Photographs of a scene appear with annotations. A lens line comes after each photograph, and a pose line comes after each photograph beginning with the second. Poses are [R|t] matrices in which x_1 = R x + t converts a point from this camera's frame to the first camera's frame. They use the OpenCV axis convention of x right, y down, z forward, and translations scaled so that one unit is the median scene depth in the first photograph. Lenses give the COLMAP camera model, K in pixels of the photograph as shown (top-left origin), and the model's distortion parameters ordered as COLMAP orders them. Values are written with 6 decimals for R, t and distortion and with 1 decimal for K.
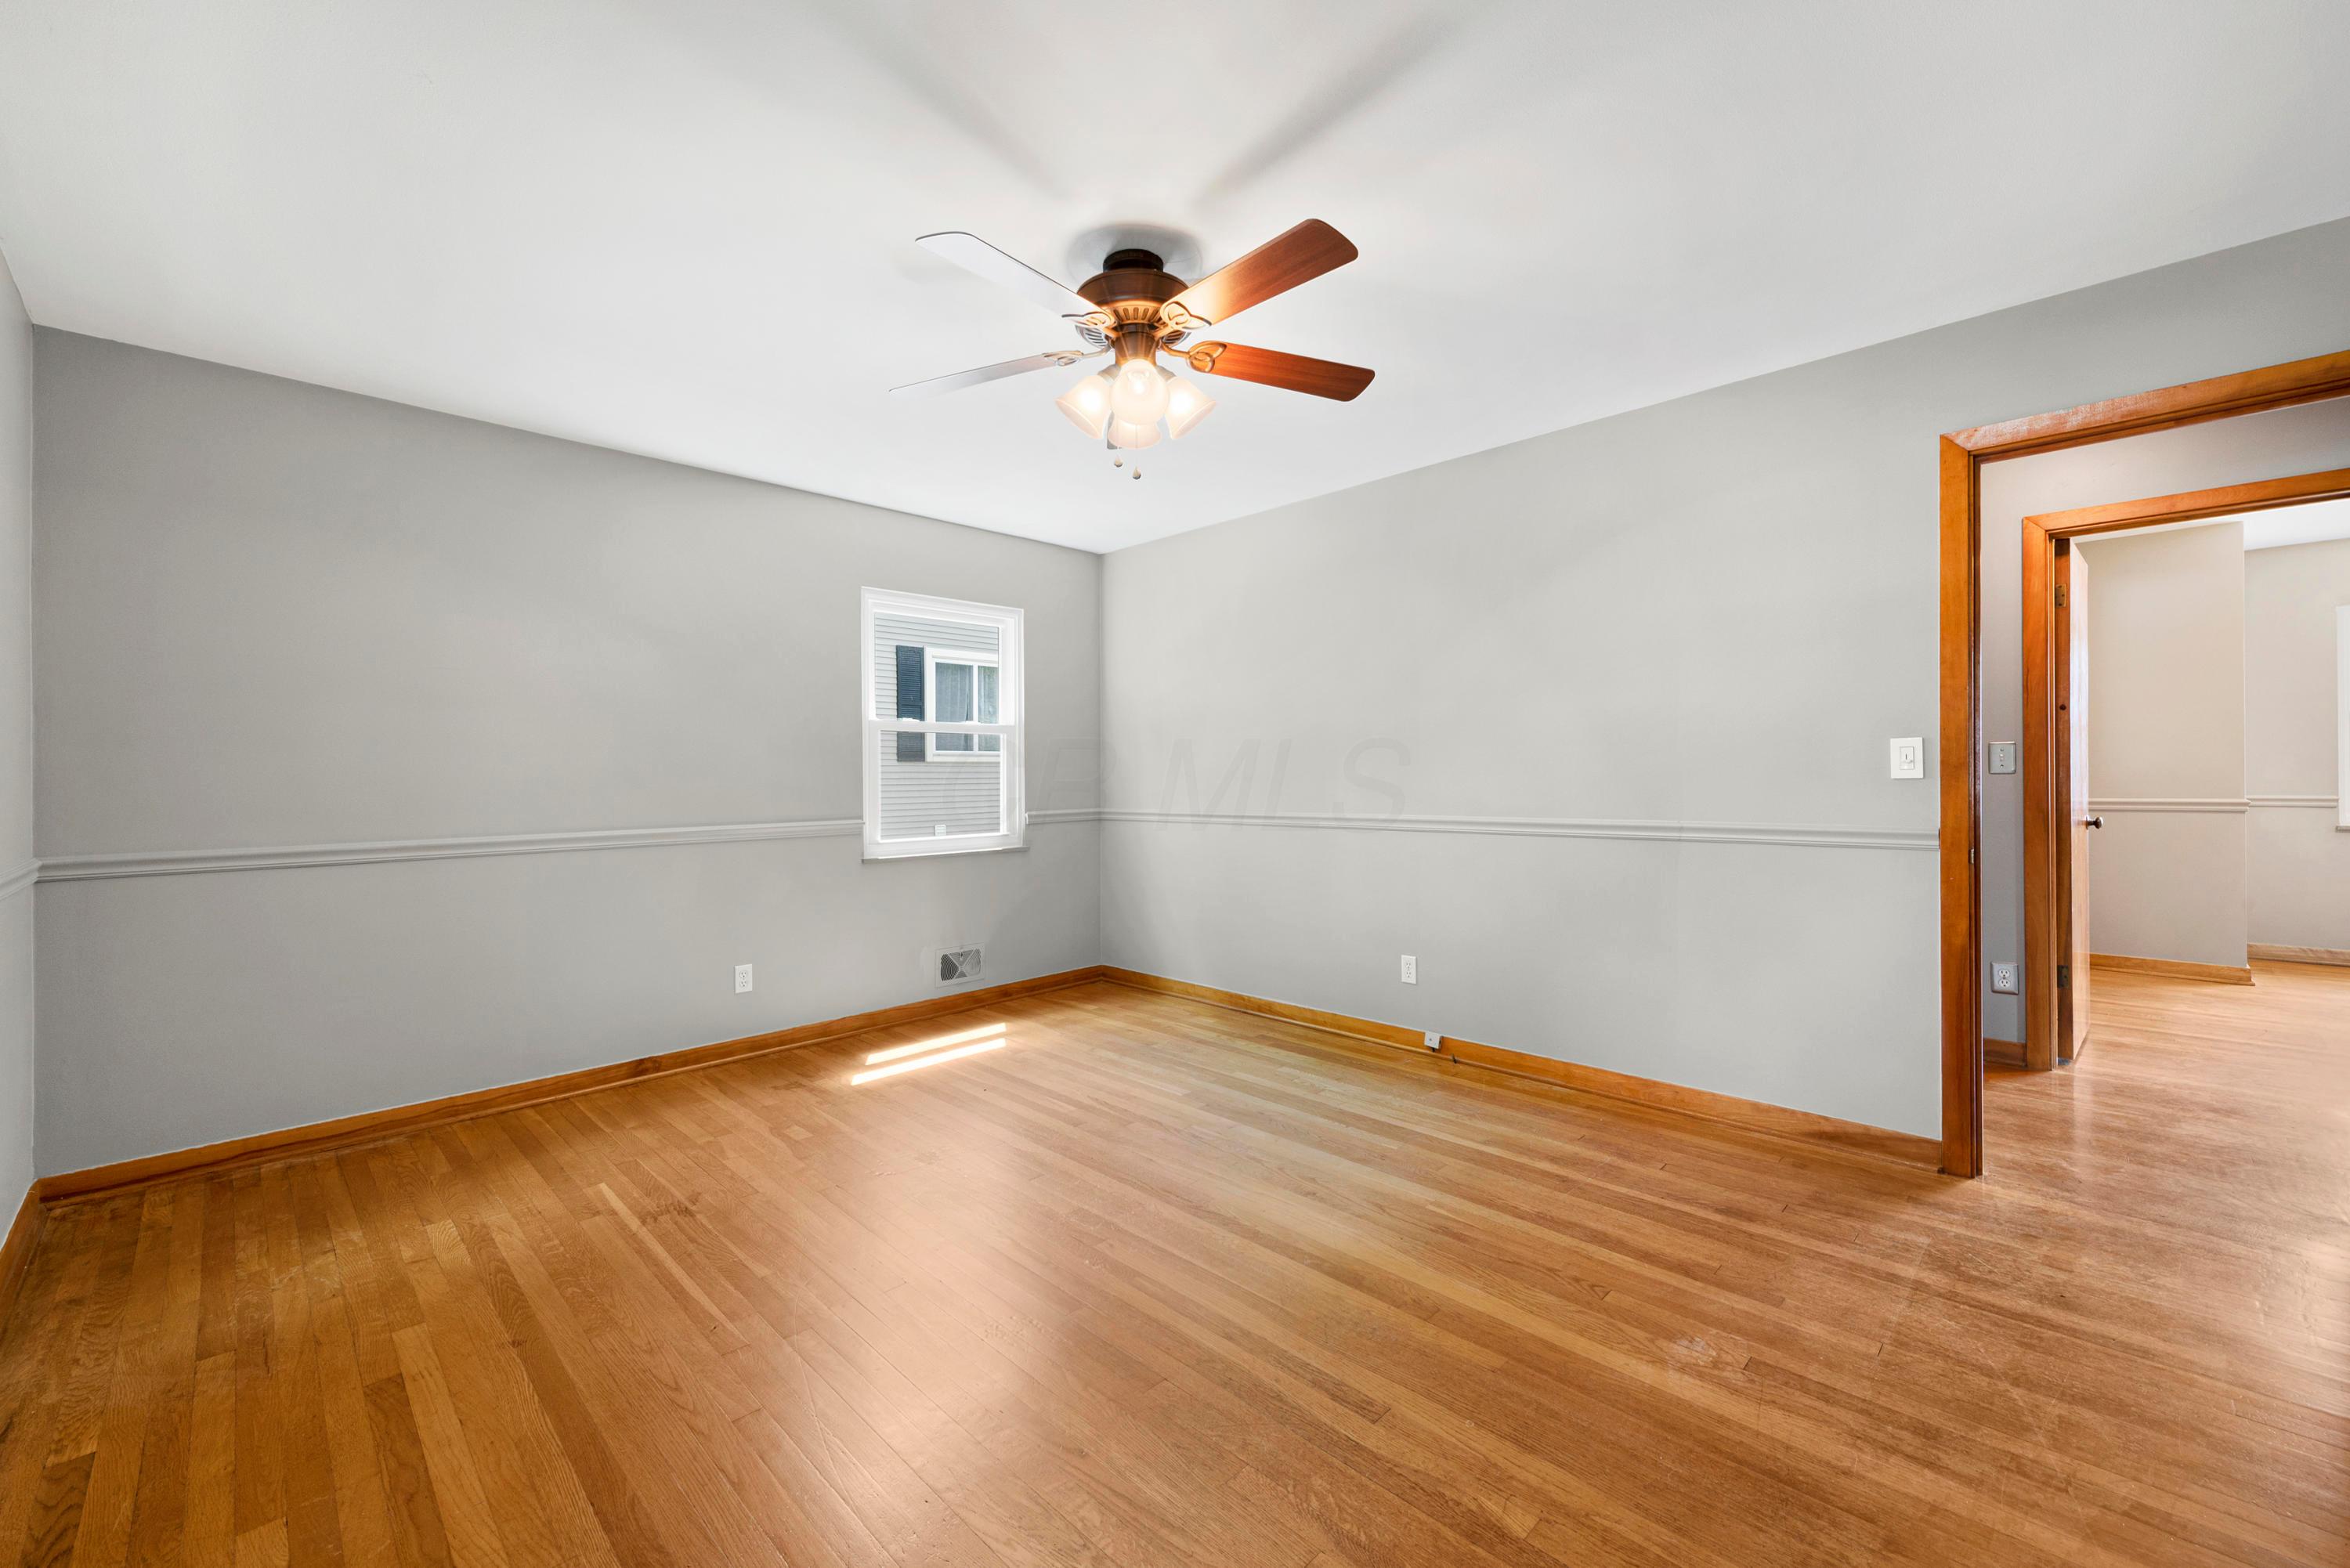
lens RADIAL K [[926.5, 0, 1166.9], [0, 926.5, 772.8], [0, 0, 1]] dist [0.013220, -0.001768]
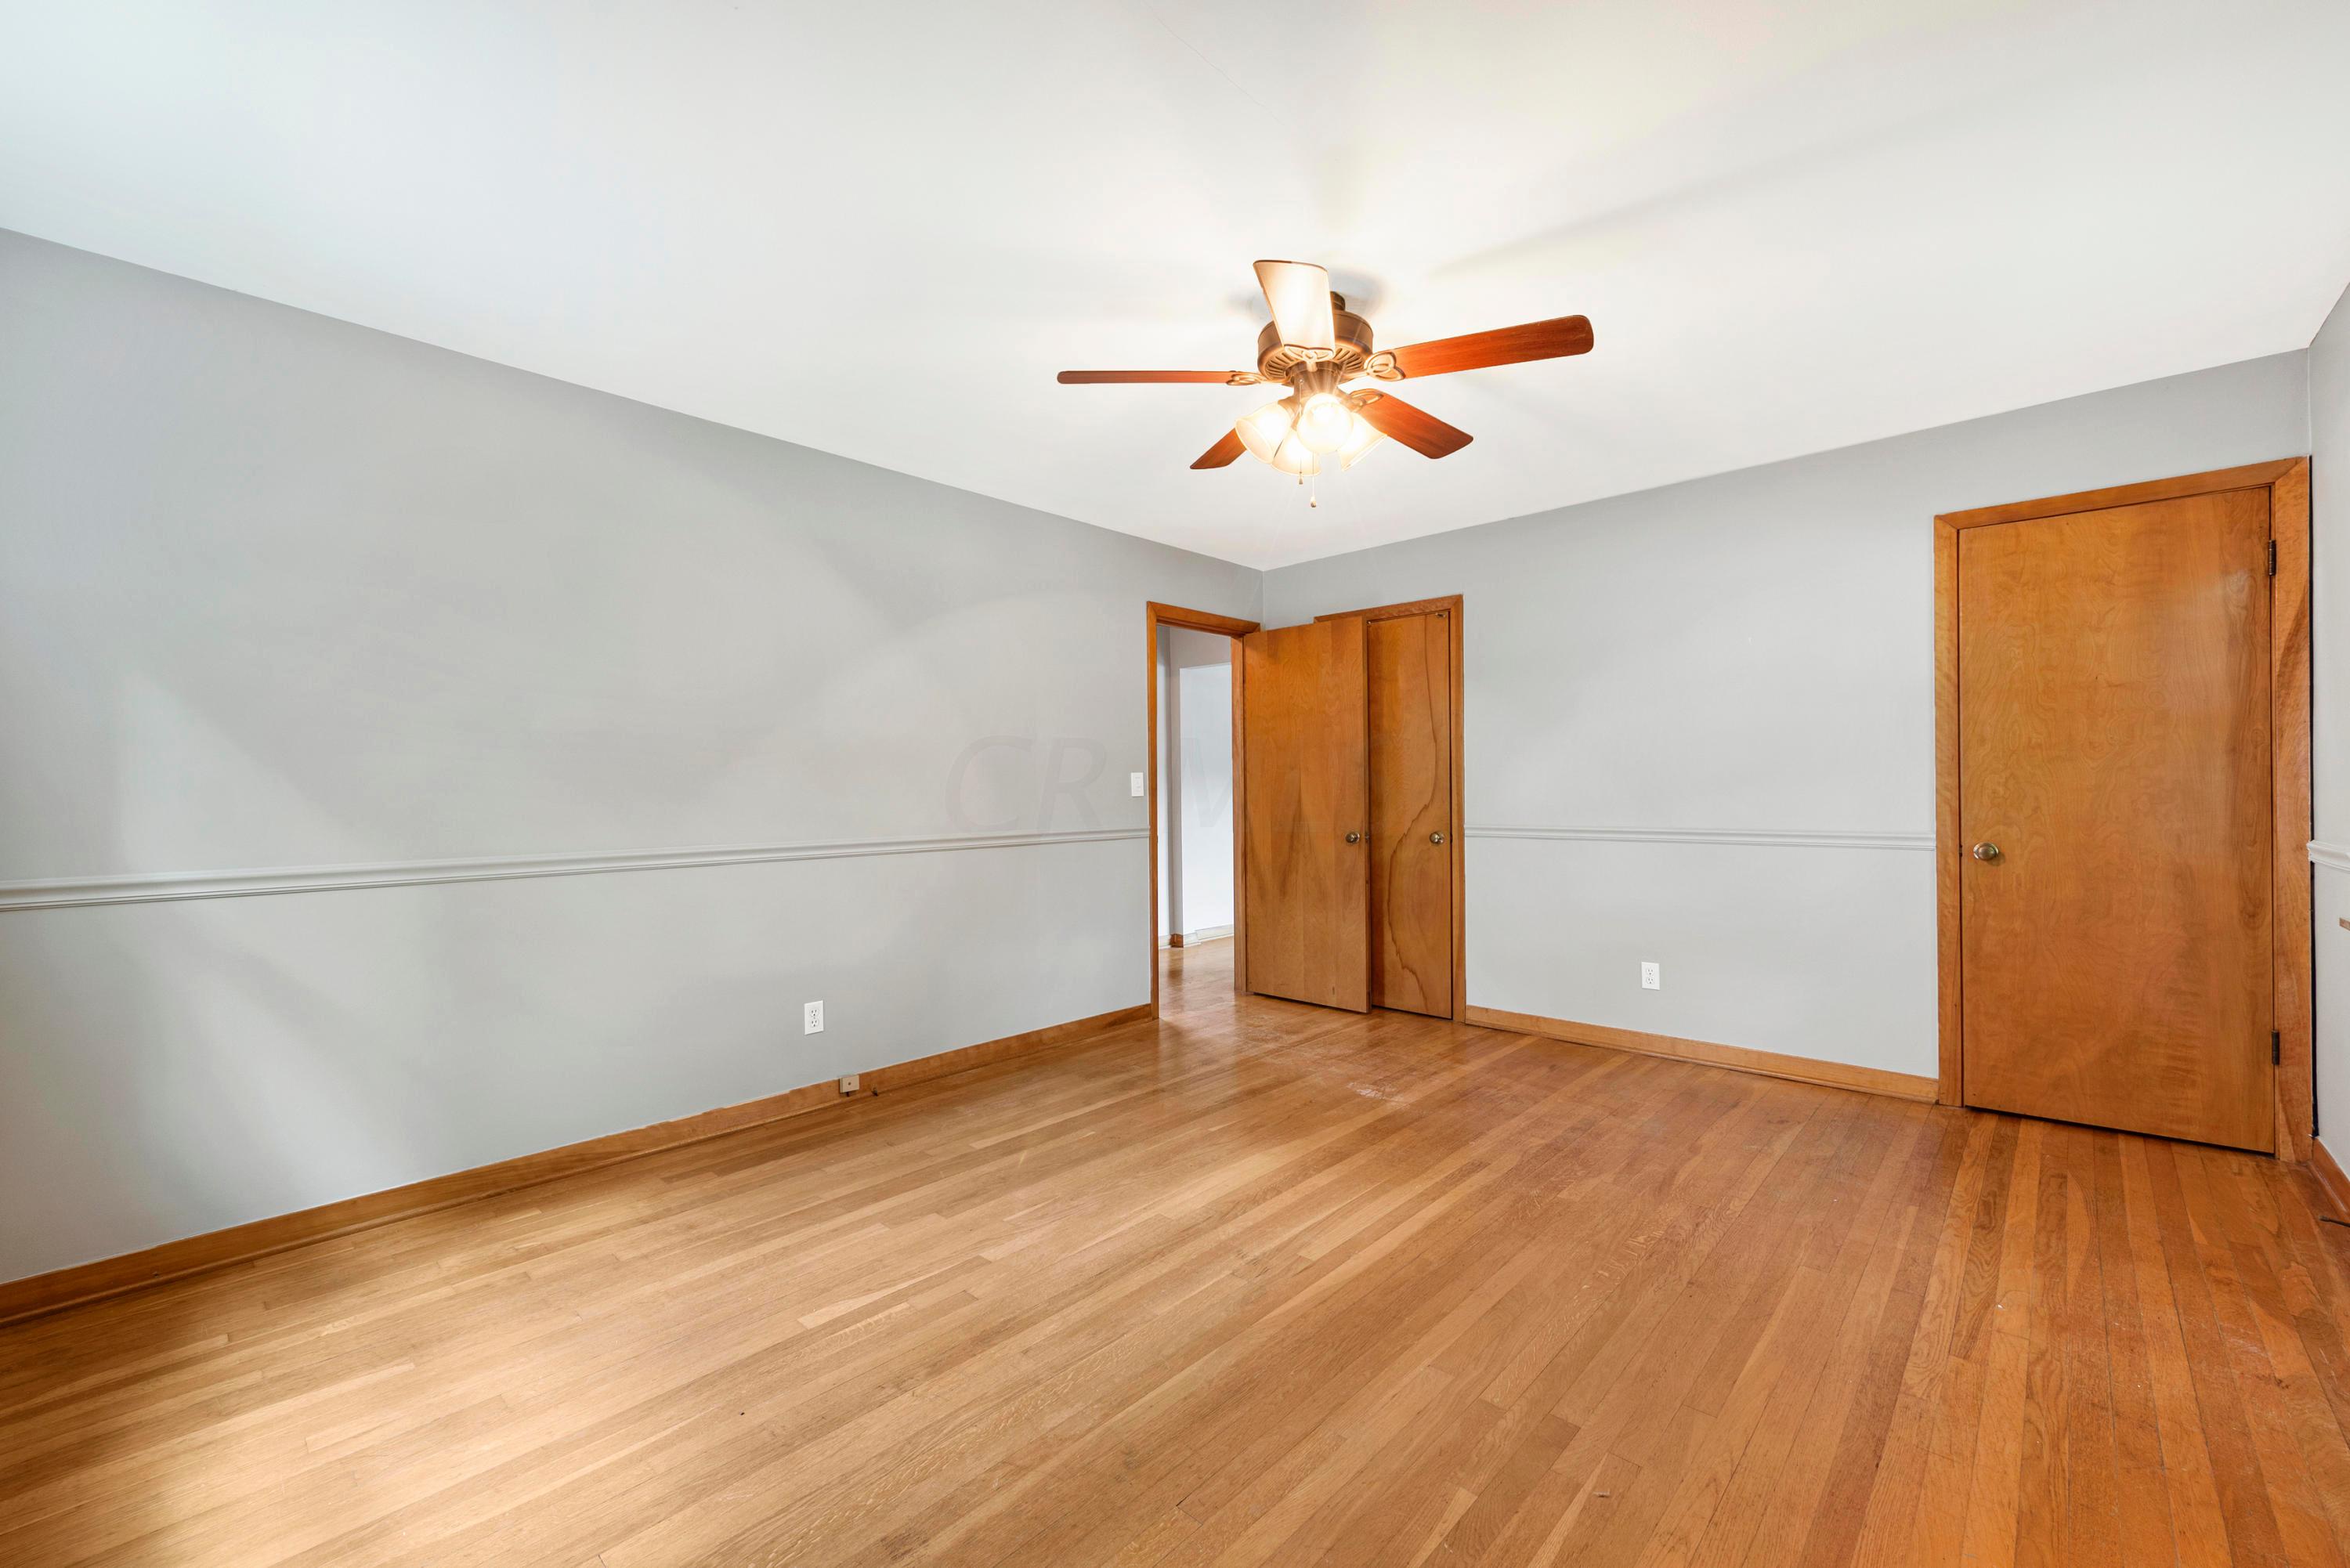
lens RADIAL K [[926.5, 0, 1166.5], [0, 926.5, 793.6], [0, 0, 1]] dist [0.013220, -0.001768]
pose [[-0.016714, 0.005977, 0.999842, -0.894528], [0.009021, 0.999942, -0.005827, 0.012298], [-0.999820, 0.008922, -0.016767, 0.975987]]
